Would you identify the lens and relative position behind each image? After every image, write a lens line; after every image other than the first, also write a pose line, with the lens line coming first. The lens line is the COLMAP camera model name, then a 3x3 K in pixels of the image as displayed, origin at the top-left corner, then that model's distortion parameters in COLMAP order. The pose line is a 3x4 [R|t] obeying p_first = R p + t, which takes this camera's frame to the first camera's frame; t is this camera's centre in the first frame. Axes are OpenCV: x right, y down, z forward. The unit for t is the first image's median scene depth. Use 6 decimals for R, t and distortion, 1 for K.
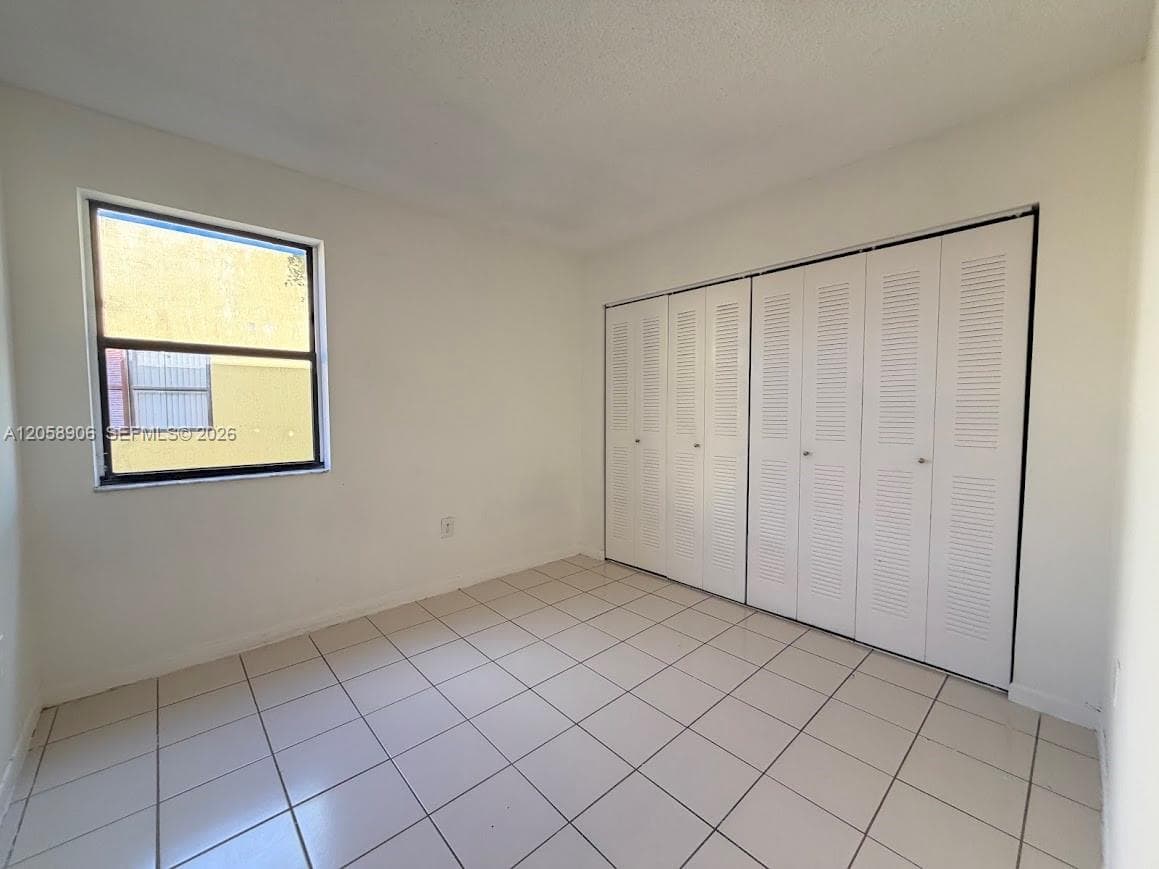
lens RADIAL K [[460.6, 0, 577.1], [0, 460.6, 435.0], [0, 0, 1]] dist [0.000485, 0.000198]
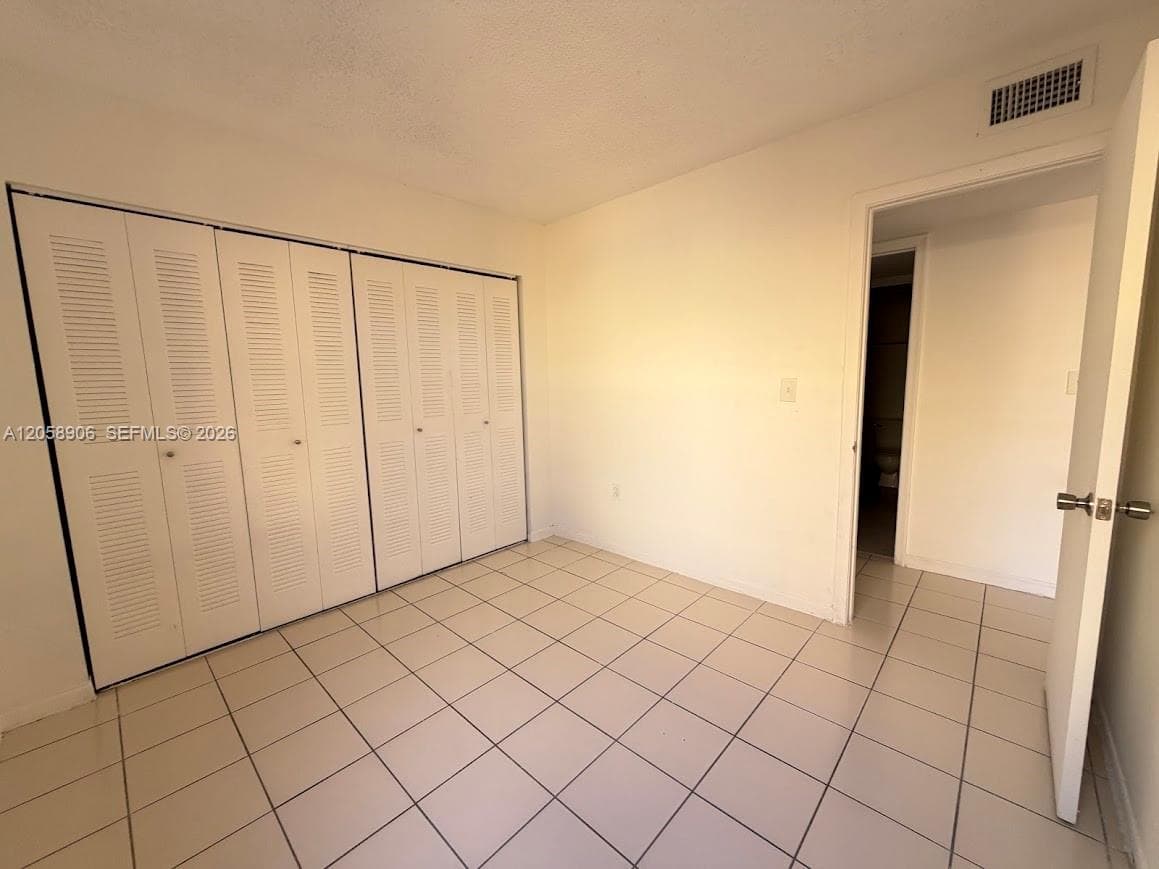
lens RADIAL K [[460.6, 0, 577.1], [0, 460.6, 435.0], [0, 0, 1]] dist [0.000485, 0.000198]
pose [[-0.075032, -0.118984, 0.990057, -0.637695], [0.082425, 0.988718, 0.125070, -0.055572], [-0.993769, 0.090990, -0.064378, 0.644910]]
